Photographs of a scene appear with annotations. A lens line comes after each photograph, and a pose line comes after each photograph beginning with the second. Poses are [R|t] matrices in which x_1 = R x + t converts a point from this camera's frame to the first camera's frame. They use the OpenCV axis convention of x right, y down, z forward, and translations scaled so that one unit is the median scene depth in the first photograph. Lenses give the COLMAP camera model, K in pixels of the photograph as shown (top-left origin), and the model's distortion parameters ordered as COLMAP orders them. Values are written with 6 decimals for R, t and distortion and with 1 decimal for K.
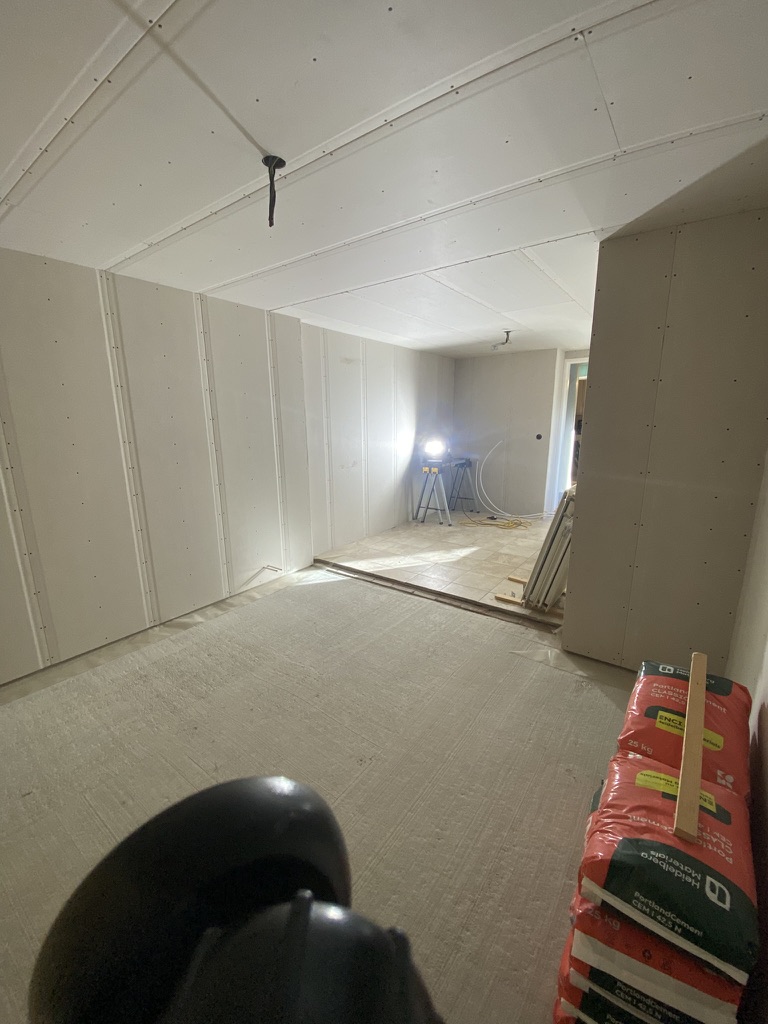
lens RADIAL K [[418.6, 0, 379.2], [0, 418.6, 508.3], [0, 0, 1]] dist [-0.004470, -0.000275]
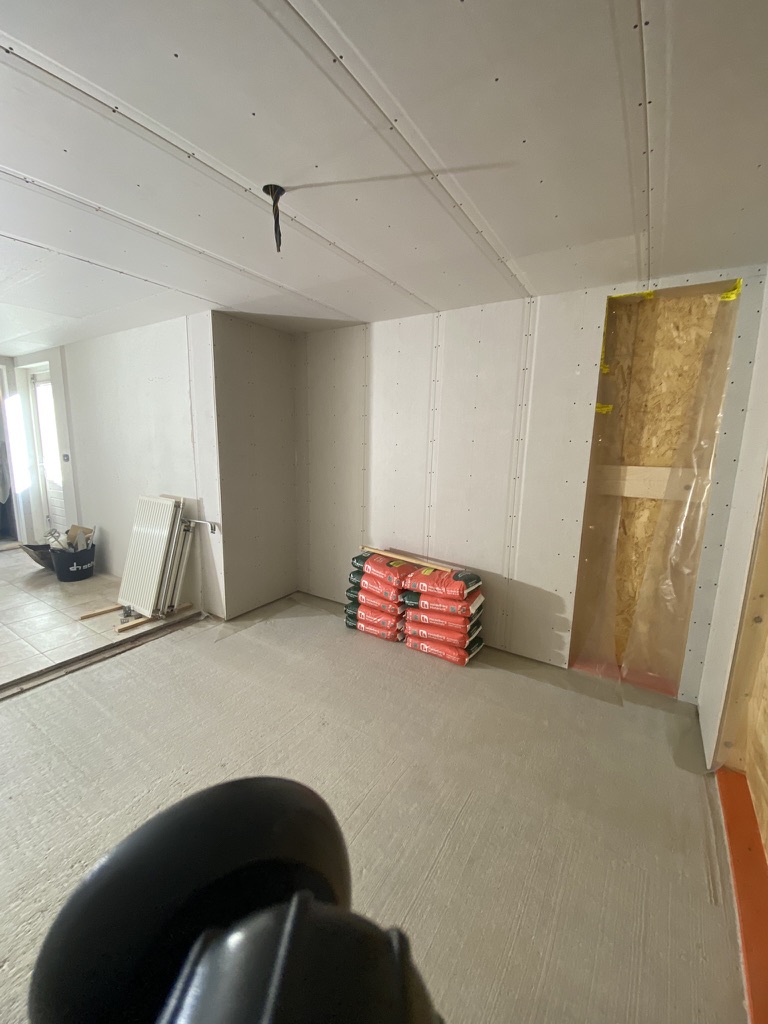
lens RADIAL K [[418.6, 0, 377.5], [0, 418.6, 515.6], [0, 0, 1]] dist [-0.004470, -0.000275]
pose [[-0.078561, -0.173252, 0.981739, -0.679351], [0.194282, 0.963240, 0.185535, -0.099759], [-0.977795, 0.205310, -0.042014, 0.466857]]
